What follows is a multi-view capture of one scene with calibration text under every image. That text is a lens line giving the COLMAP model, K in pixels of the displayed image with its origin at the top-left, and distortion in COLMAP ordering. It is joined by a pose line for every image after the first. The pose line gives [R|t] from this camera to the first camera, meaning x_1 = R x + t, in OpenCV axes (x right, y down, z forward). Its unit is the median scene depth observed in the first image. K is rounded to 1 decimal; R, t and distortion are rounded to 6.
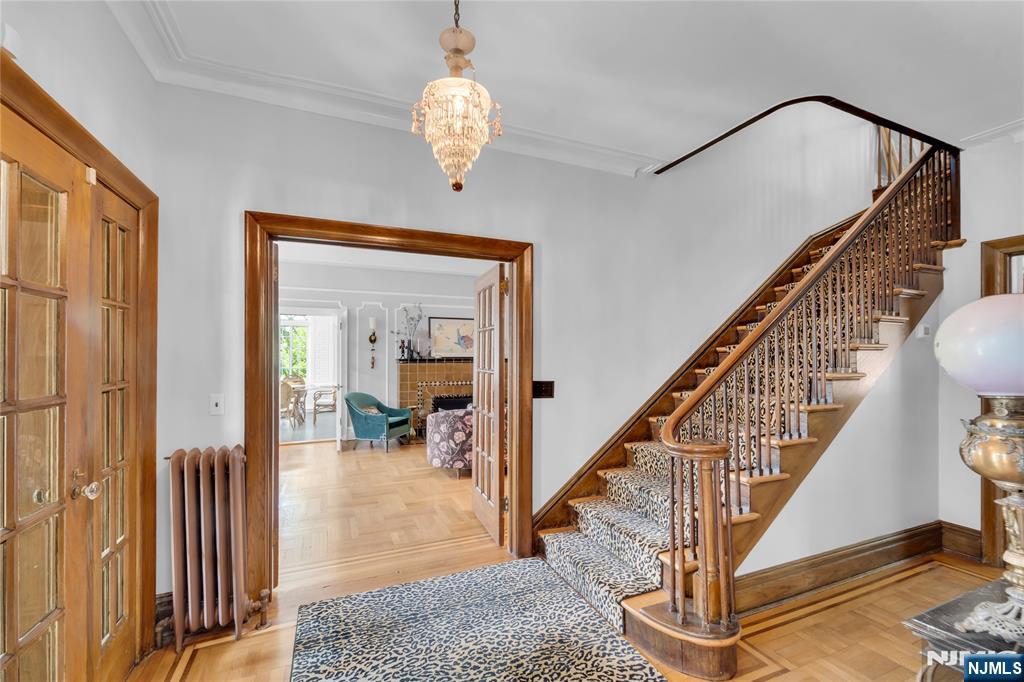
lens RADIAL K [[421.9, 0, 491.3], [0, 421.9, 347.1], [0, 0, 1]] dist [0.021412, -0.008535]
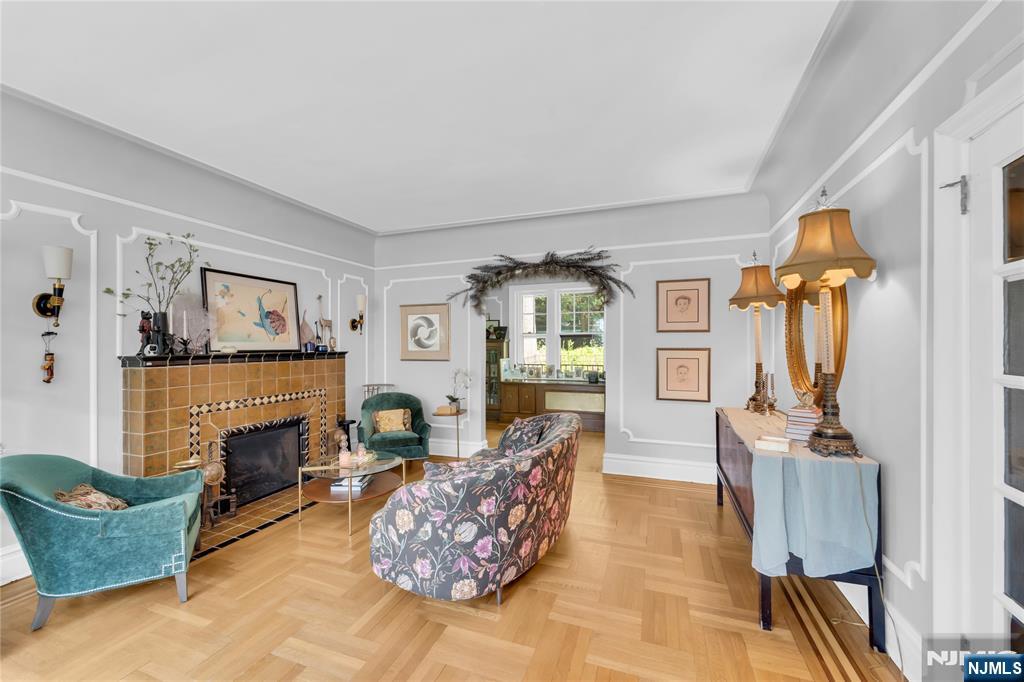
lens RADIAL K [[421.9, 0, 491.3], [0, 421.9, 347.1], [0, 0, 1]] dist [0.021412, -0.008535]
pose [[0.691515, -0.005757, 0.722339, -0.277022], [-0.005190, 0.999903, 0.012938, 0.011291], [-0.722344, -0.012696, 0.691418, 0.442360]]
